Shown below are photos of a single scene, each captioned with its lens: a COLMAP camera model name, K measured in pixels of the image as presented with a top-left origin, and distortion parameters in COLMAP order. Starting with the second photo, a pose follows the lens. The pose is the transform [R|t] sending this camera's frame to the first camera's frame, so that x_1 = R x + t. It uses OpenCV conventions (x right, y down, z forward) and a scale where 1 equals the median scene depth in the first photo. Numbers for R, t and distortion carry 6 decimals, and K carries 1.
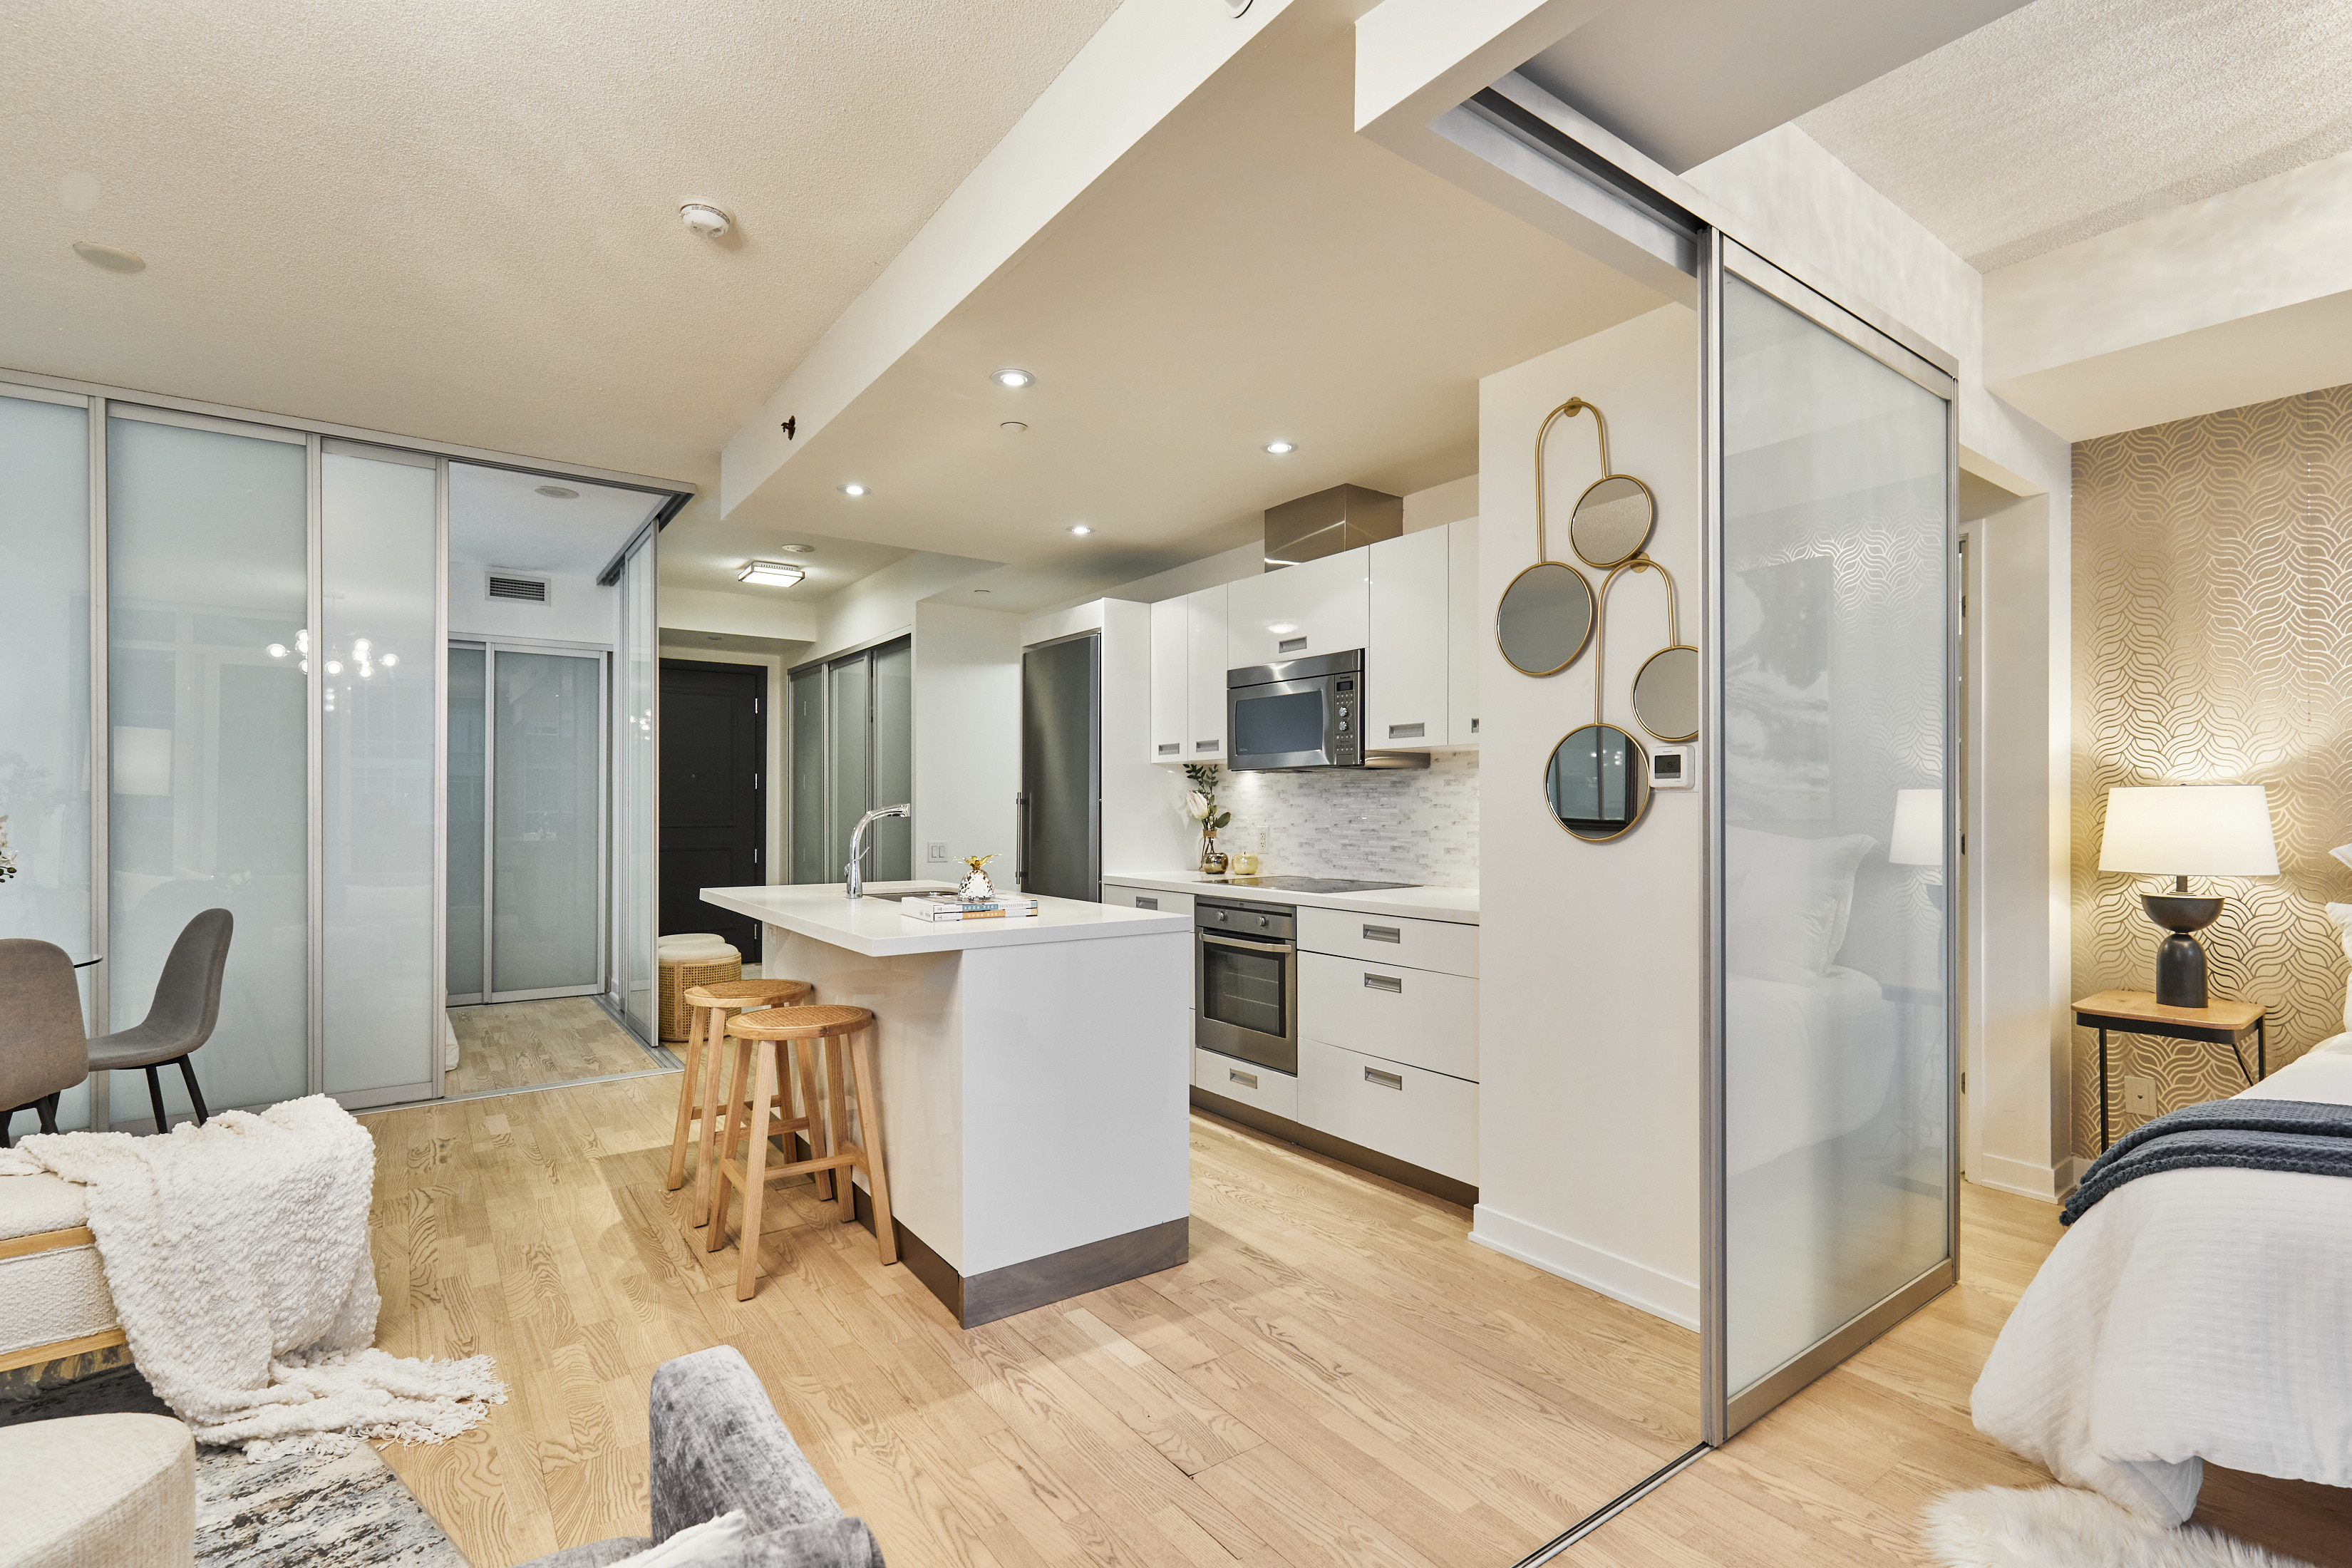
lens RADIAL K [[1072.1, 0, 1183.1], [0, 1072.1, 802.8], [0, 0, 1]] dist [0.003069, -0.000051]
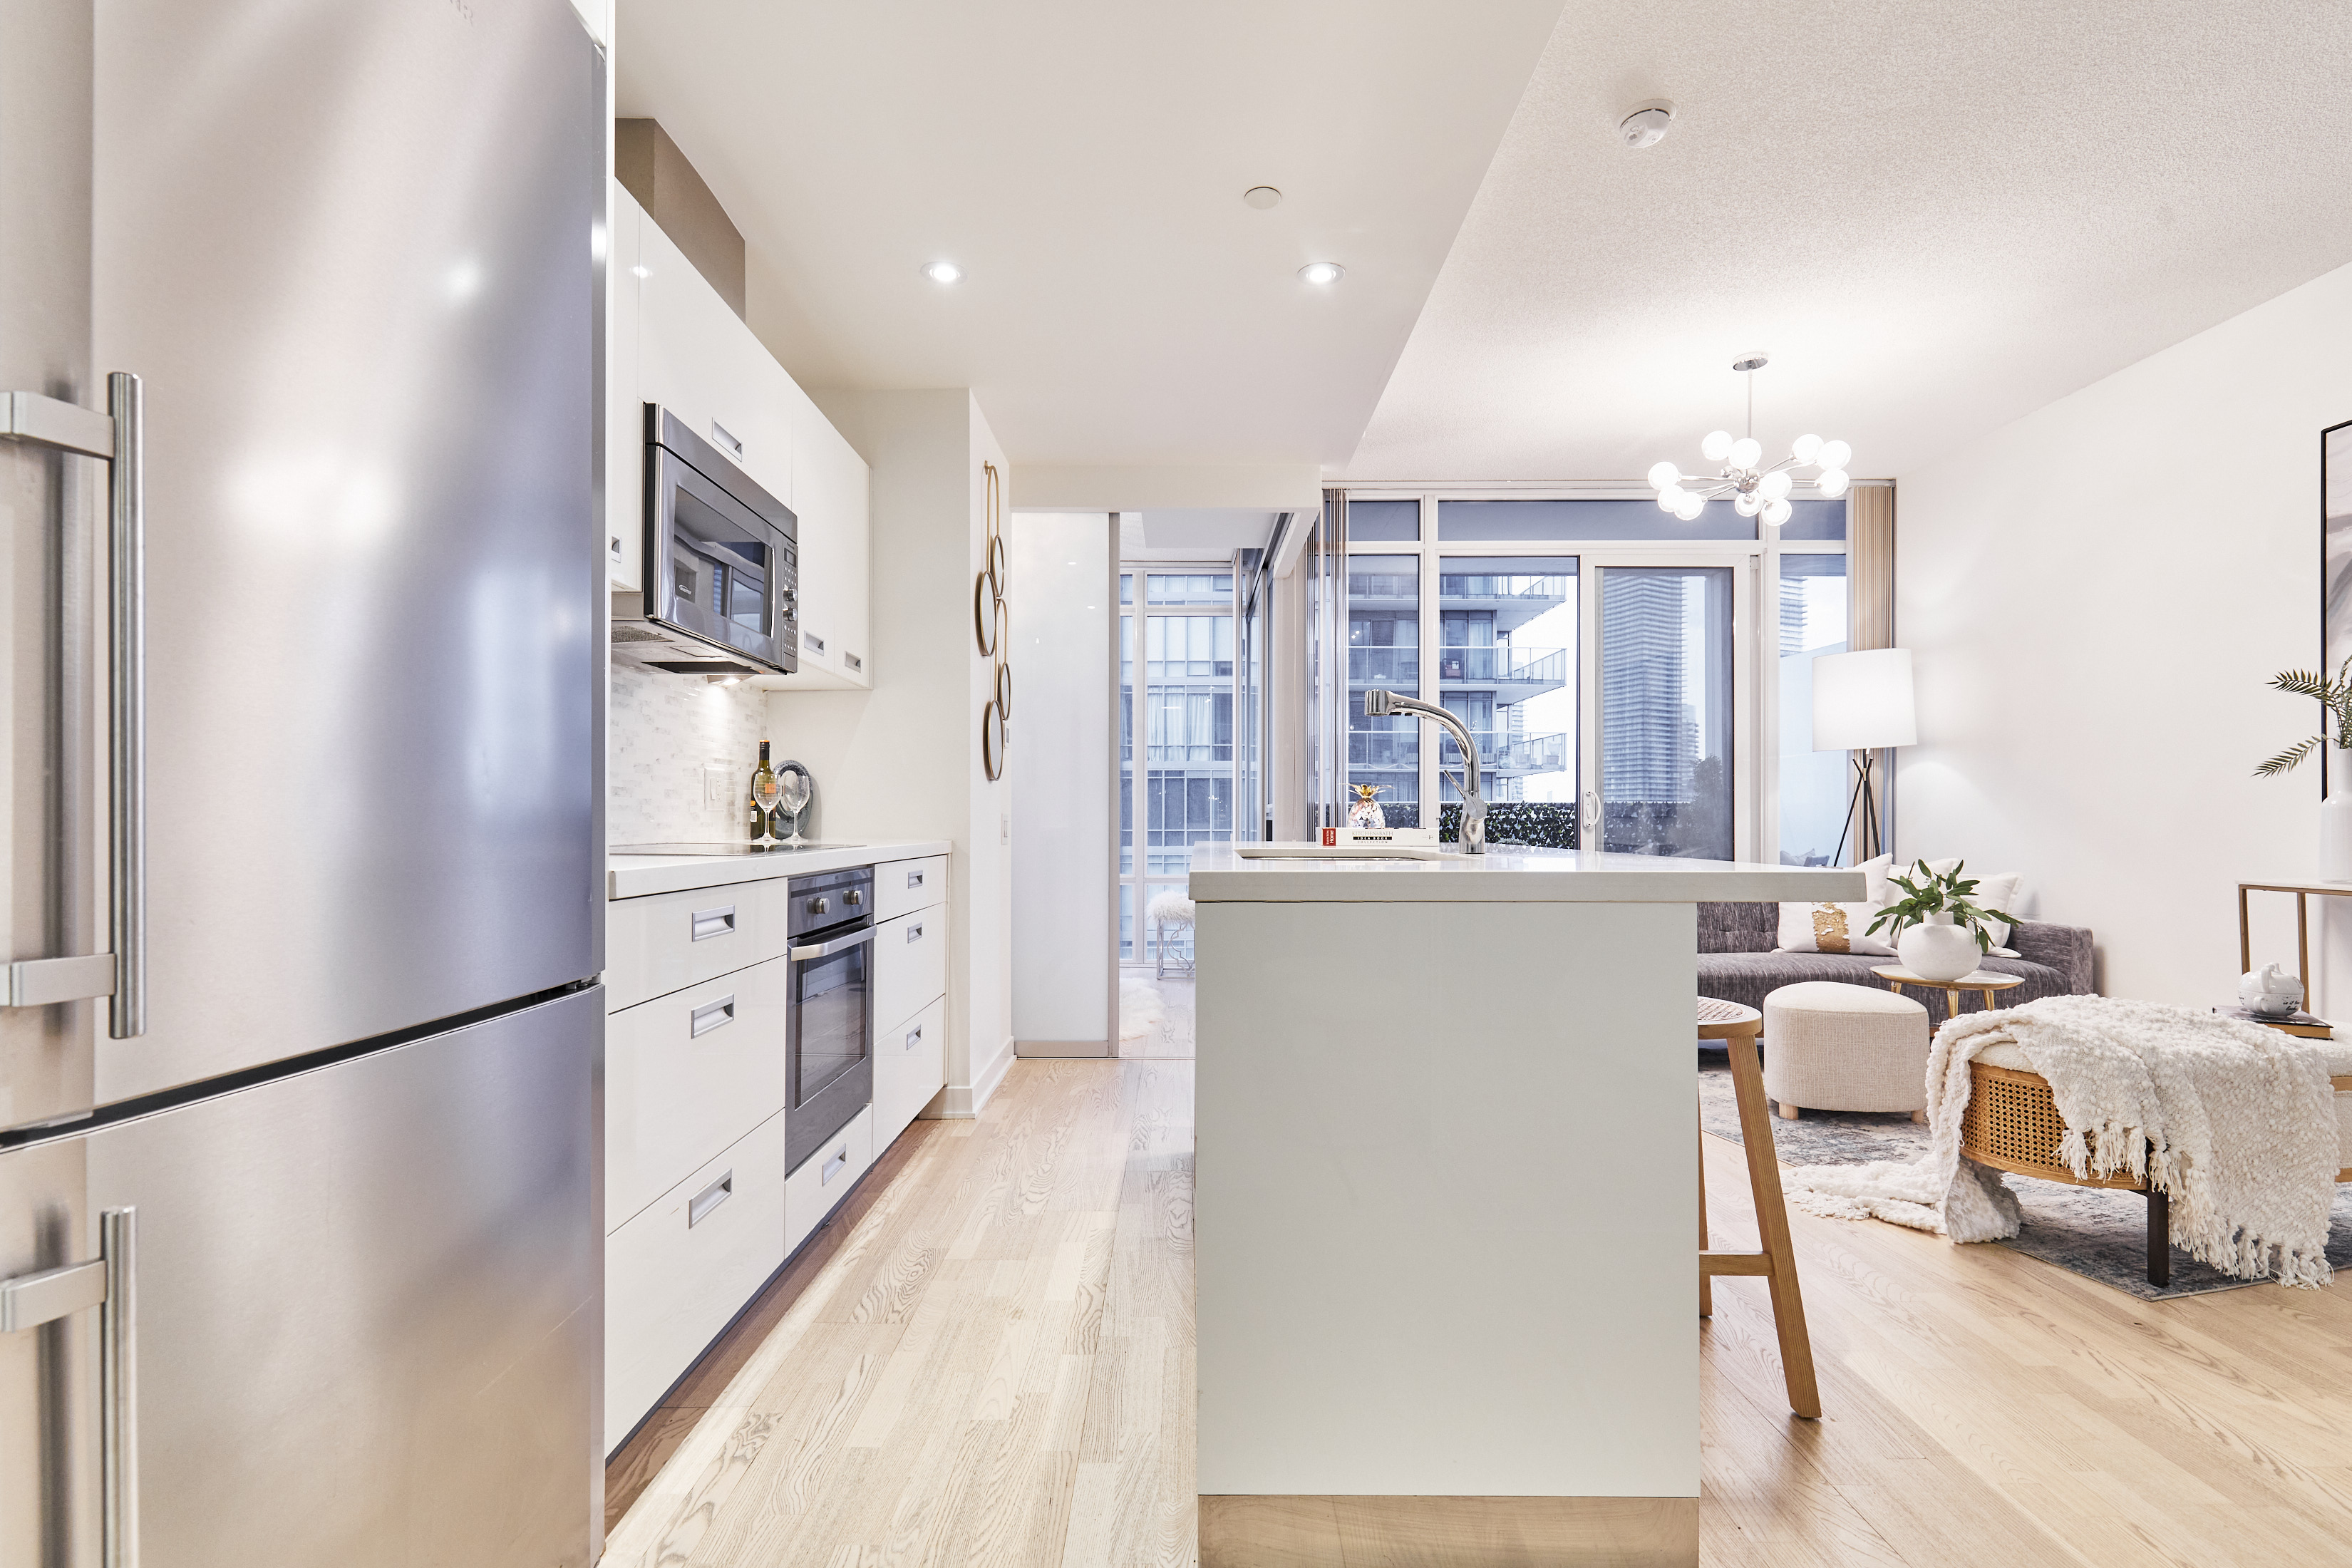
lens RADIAL K [[1073.8, 0, 1183.4], [0, 1073.8, 809.5], [0, 0, 1]] dist [0.001838, -0.001074]
pose [[-0.808266, 0.001684, 0.588815, -0.567446], [-0.005919, 0.999922, -0.010984, 0.075053], [-0.588788, -0.012363, -0.808193, 1.691662]]
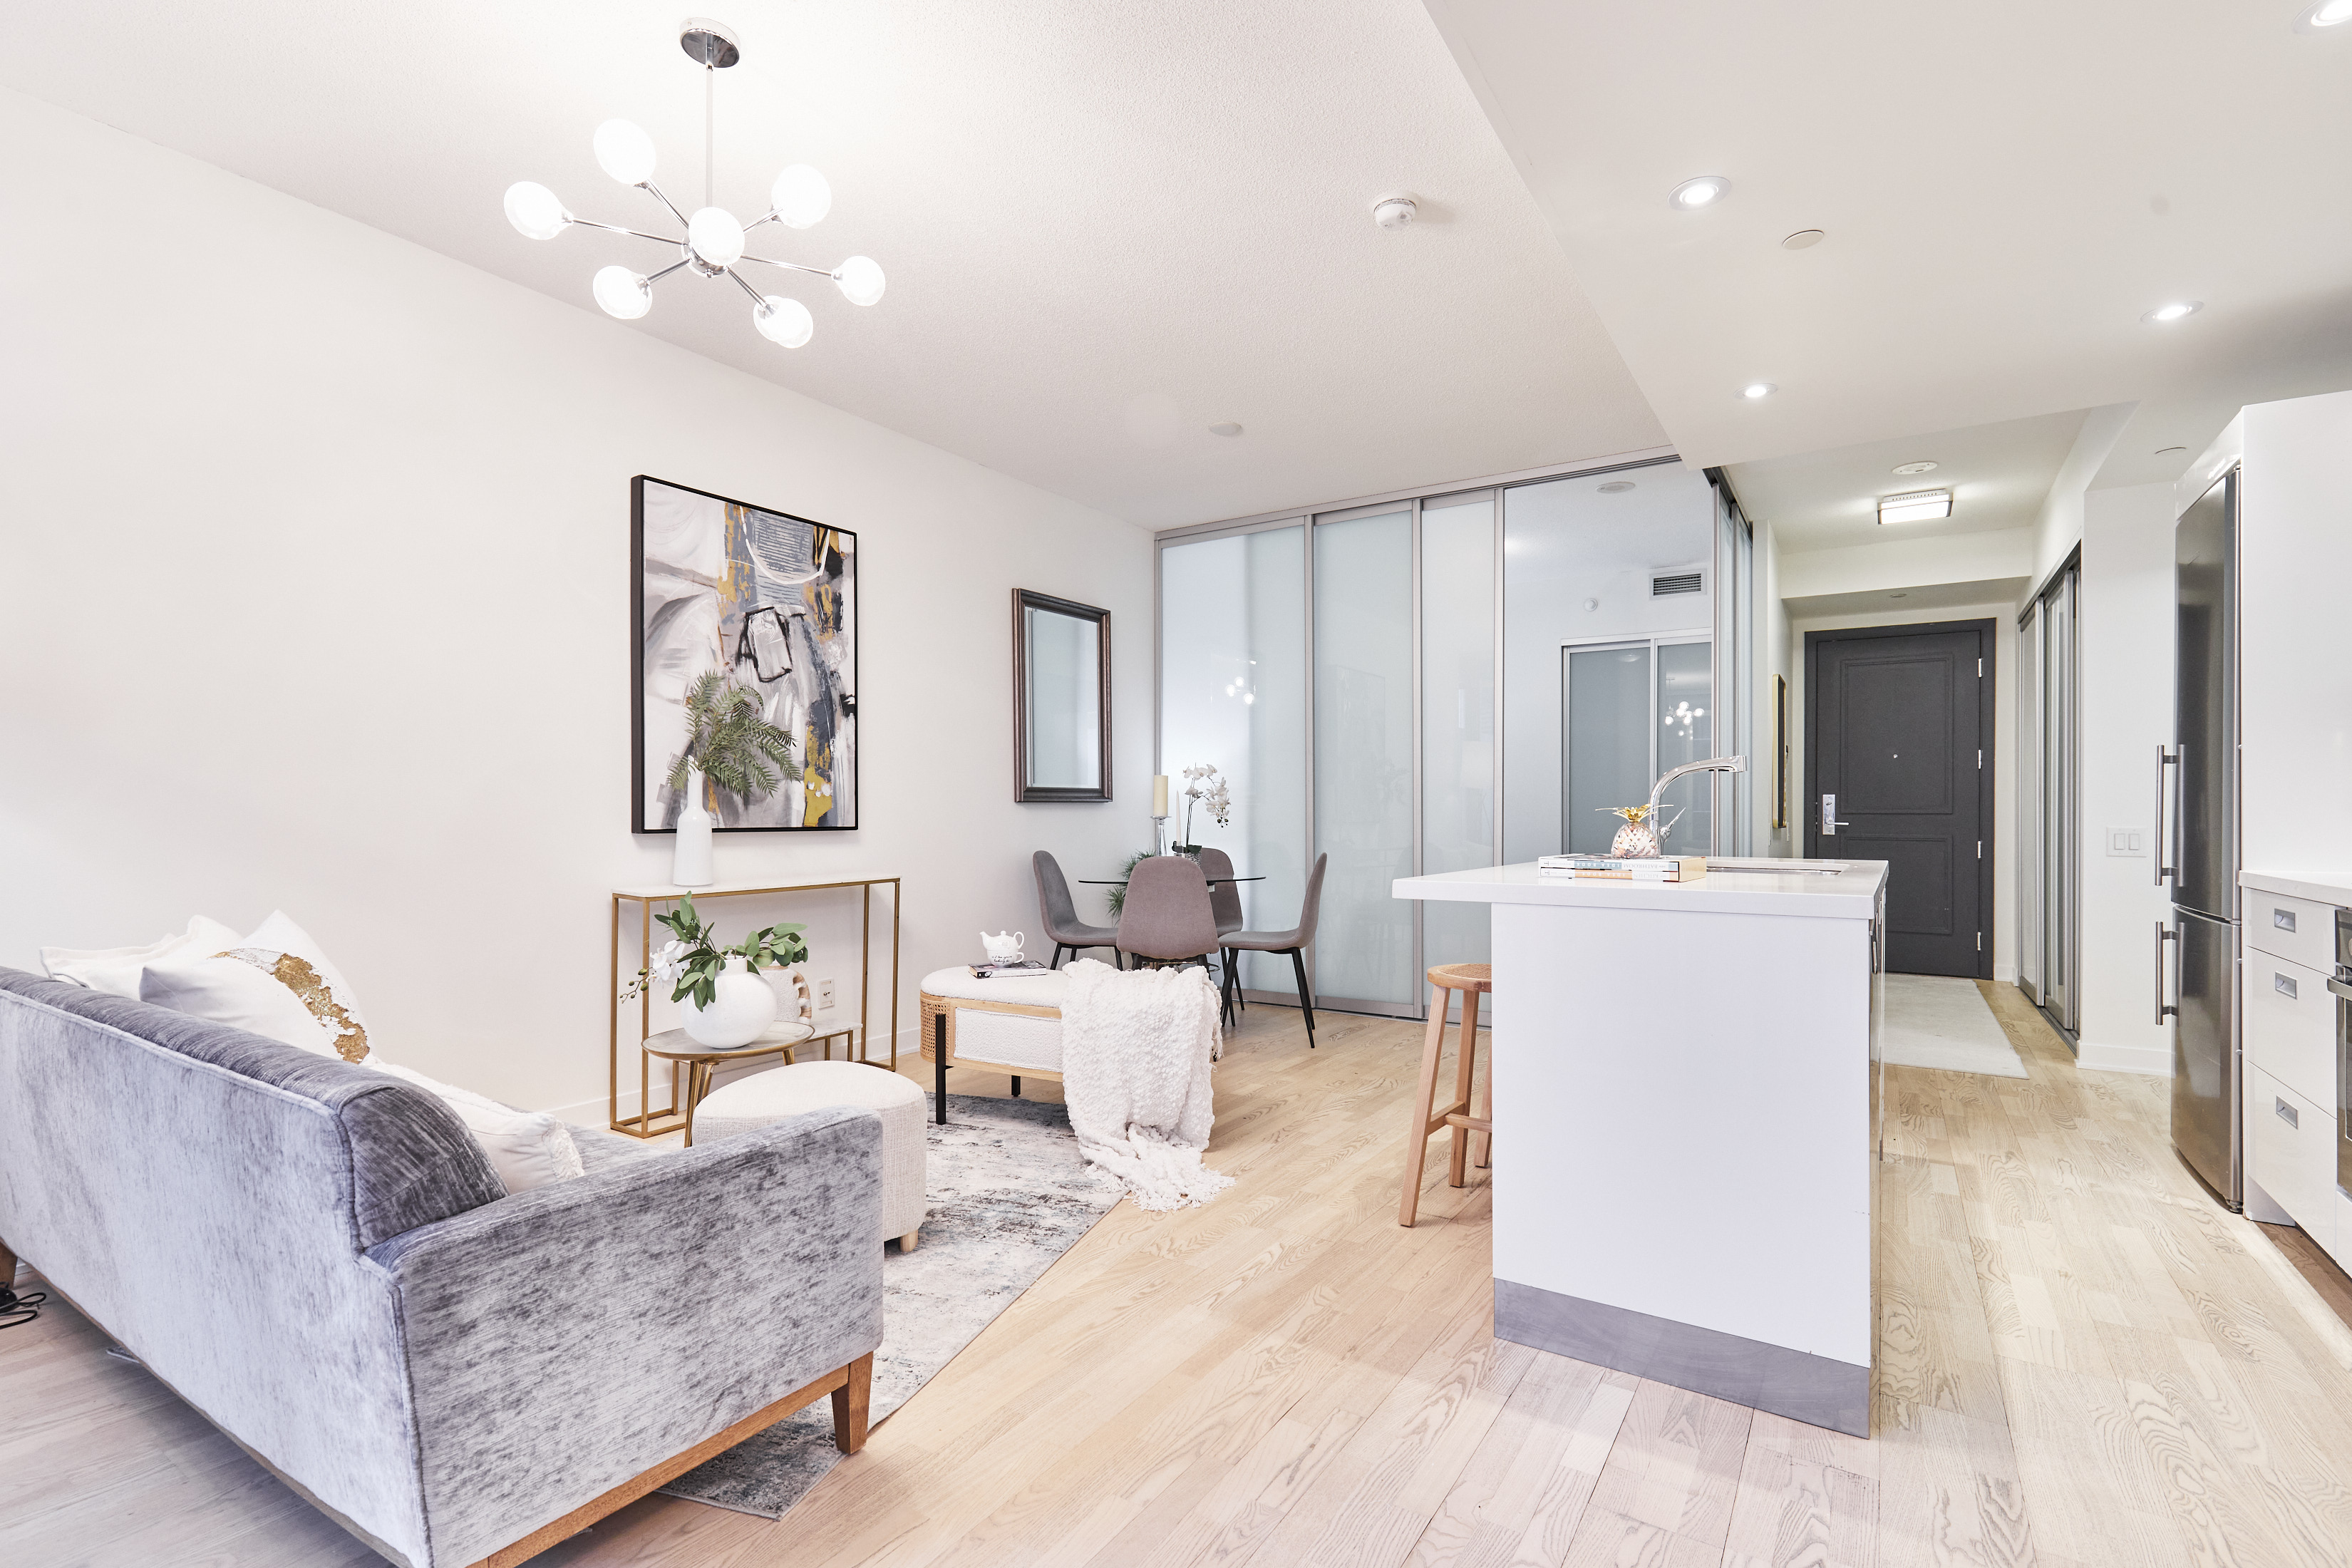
lens RADIAL K [[1073.8, 0, 1183.4], [0, 1073.8, 809.5], [0, 0, 1]] dist [0.001838, -0.001074]
pose [[0.354678, -0.003386, -0.934982, 0.404905], [0.003691, 0.999991, -0.002221, 0.047564], [0.934981, -0.002663, 0.354687, 0.348450]]
